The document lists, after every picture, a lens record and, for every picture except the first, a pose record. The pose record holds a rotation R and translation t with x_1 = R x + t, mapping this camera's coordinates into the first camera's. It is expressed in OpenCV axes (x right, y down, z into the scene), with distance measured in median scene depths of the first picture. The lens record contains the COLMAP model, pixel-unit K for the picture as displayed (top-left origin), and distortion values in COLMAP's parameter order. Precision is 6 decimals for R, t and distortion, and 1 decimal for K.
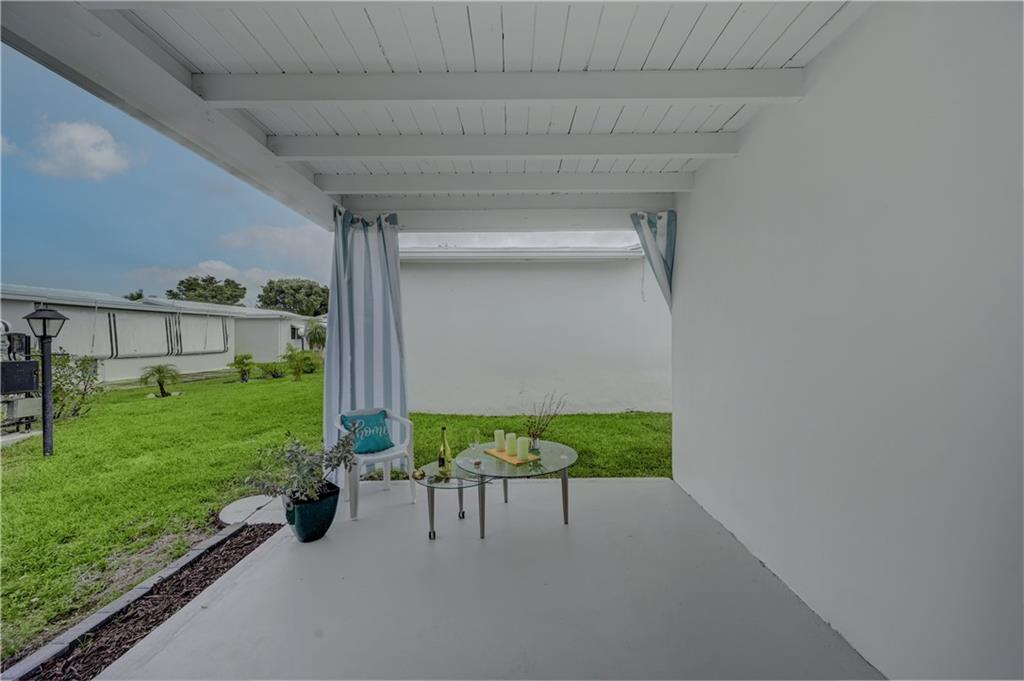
lens RADIAL K [[403.7, 0, 512.8], [0, 403.7, 339.2], [0, 0, 1]] dist [0.001894, 0.000421]
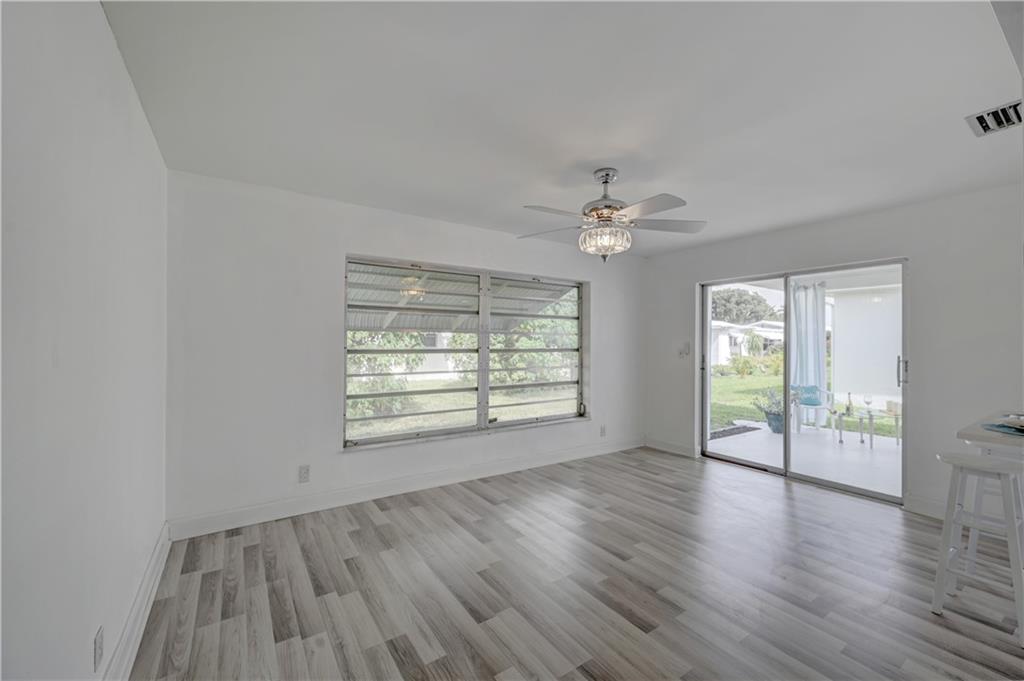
lens RADIAL K [[431.1, 0, 502.5], [0, 431.1, 336.4], [0, 0, 1]] dist [0.000958, -0.000044]
pose [[0.578807, 0.002129, -0.815462, 0.104391], [-0.020172, 0.999728, -0.011708, -0.000685], [0.815215, 0.023226, 0.578693, -0.299291]]
